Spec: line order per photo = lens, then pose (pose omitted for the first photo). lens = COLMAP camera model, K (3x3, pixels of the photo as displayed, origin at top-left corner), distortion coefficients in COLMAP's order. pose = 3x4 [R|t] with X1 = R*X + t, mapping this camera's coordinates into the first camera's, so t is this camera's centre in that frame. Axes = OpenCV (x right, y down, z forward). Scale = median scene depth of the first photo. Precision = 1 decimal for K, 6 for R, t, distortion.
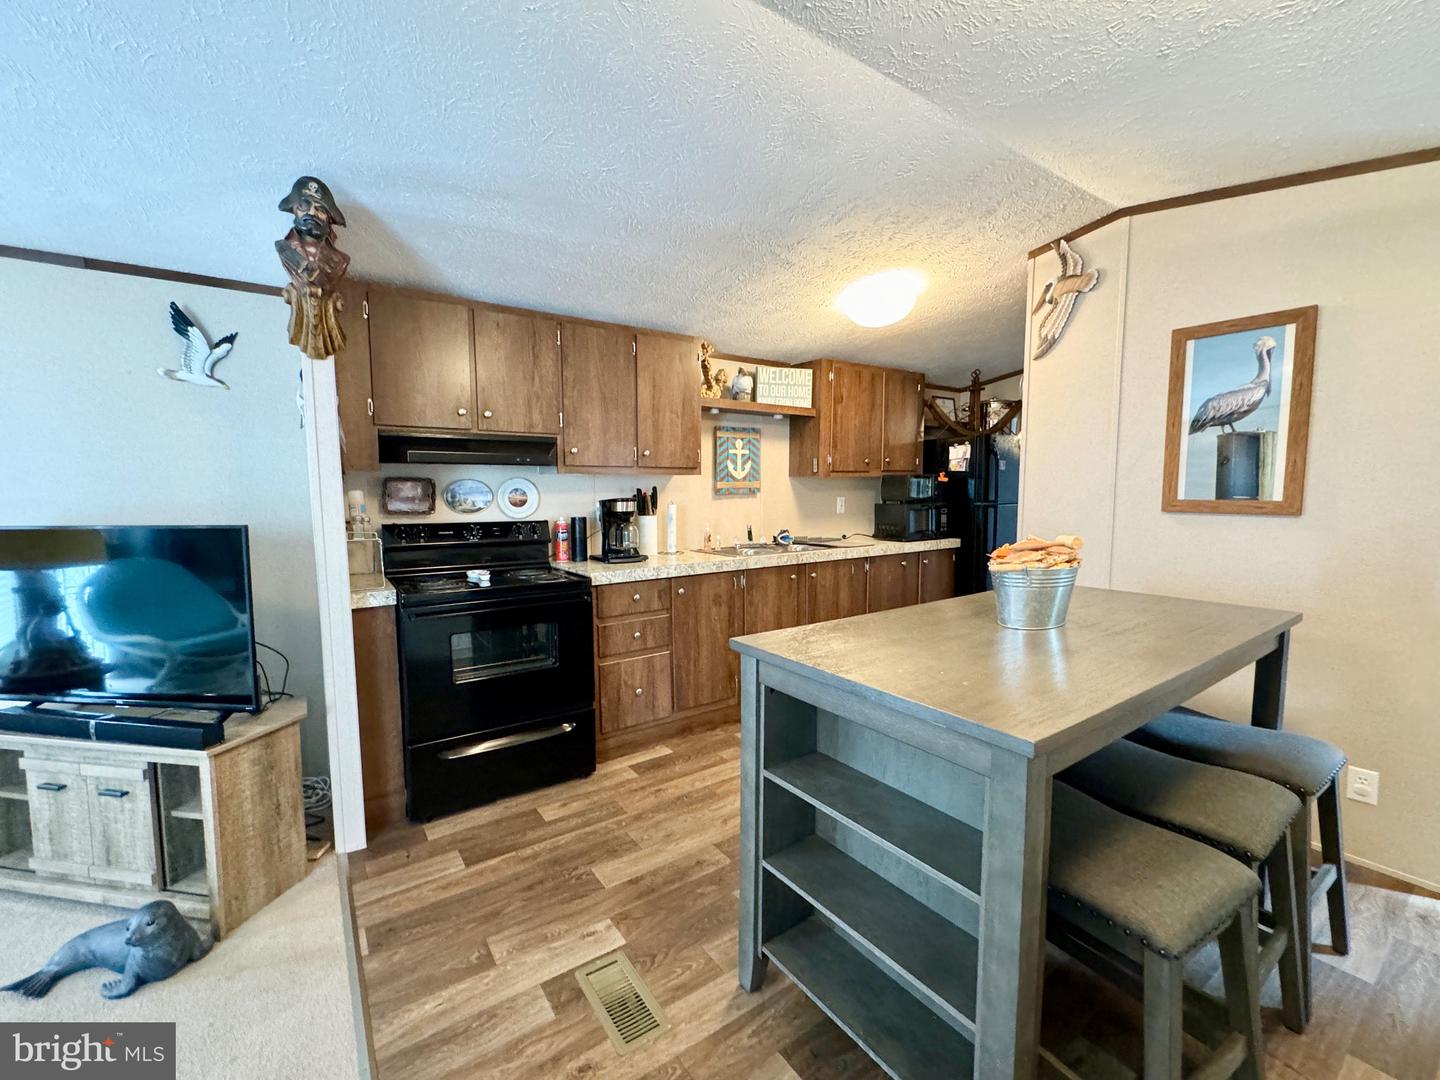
lens RADIAL K [[598.3, 0, 719.5], [0, 598.3, 539.6], [0, 0, 1]] dist [-0.004266, 0.000454]
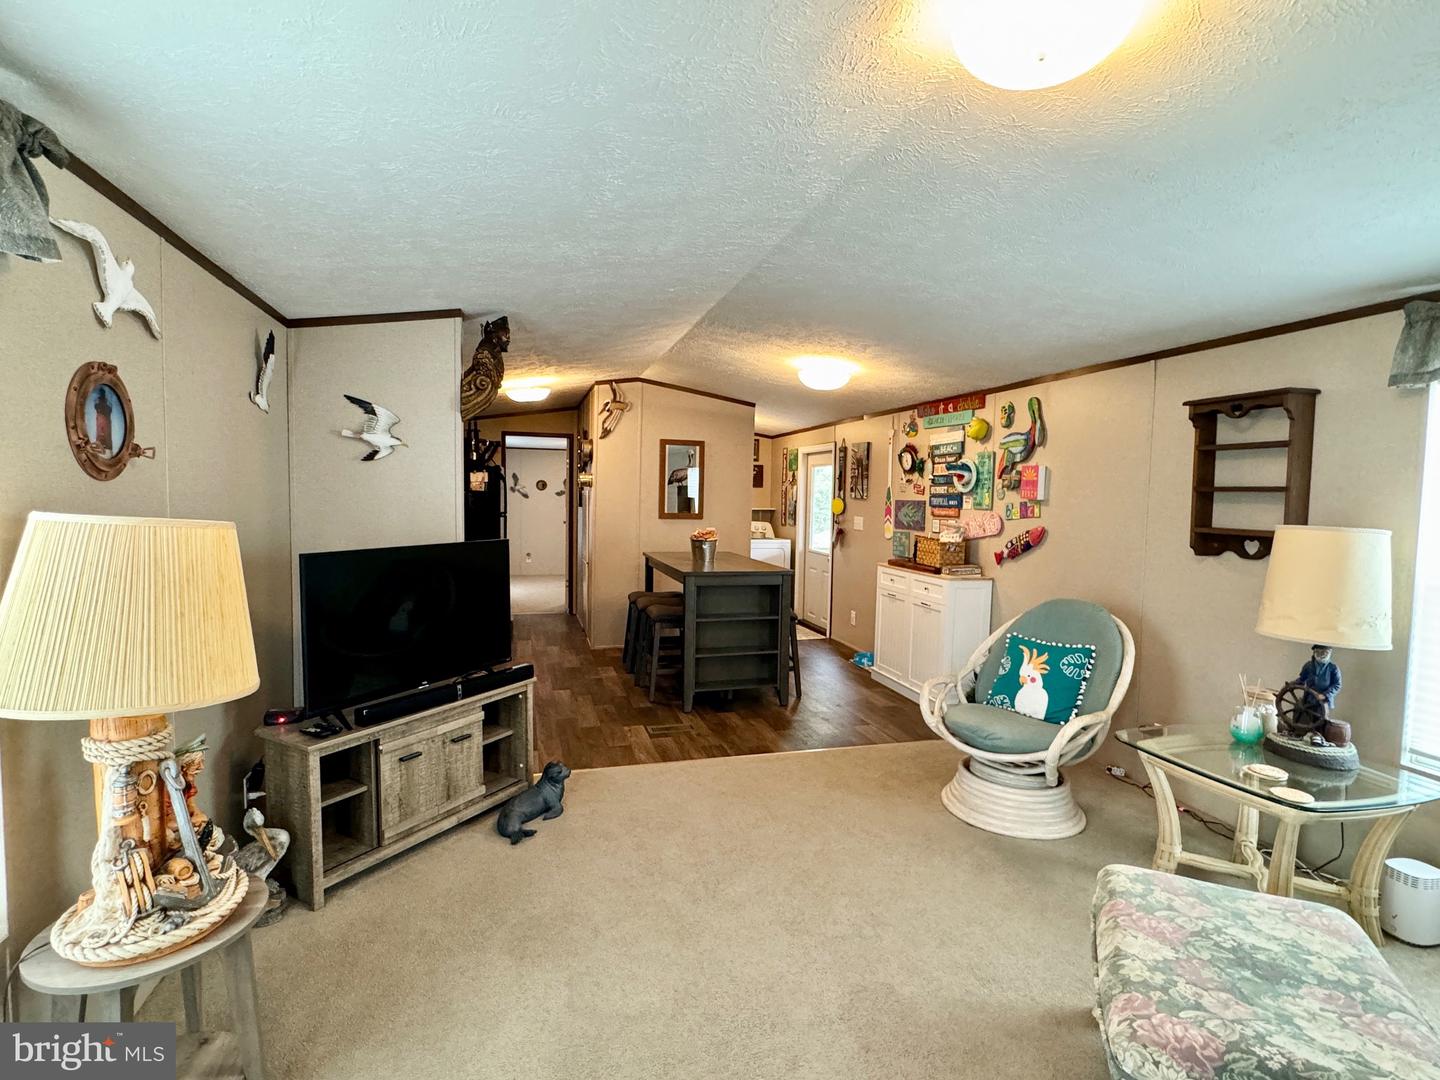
lens RADIAL K [[704.2, 0, 719.2], [0, 704.2, 539.0], [0, 0, 1]] dist [-0.005075, 0.000297]
pose [[0.330043, -0.047290, 0.942781, -1.413426], [0.060512, 0.997750, 0.028863, -0.026465], [-0.942024, 0.047524, 0.332162, -0.073628]]
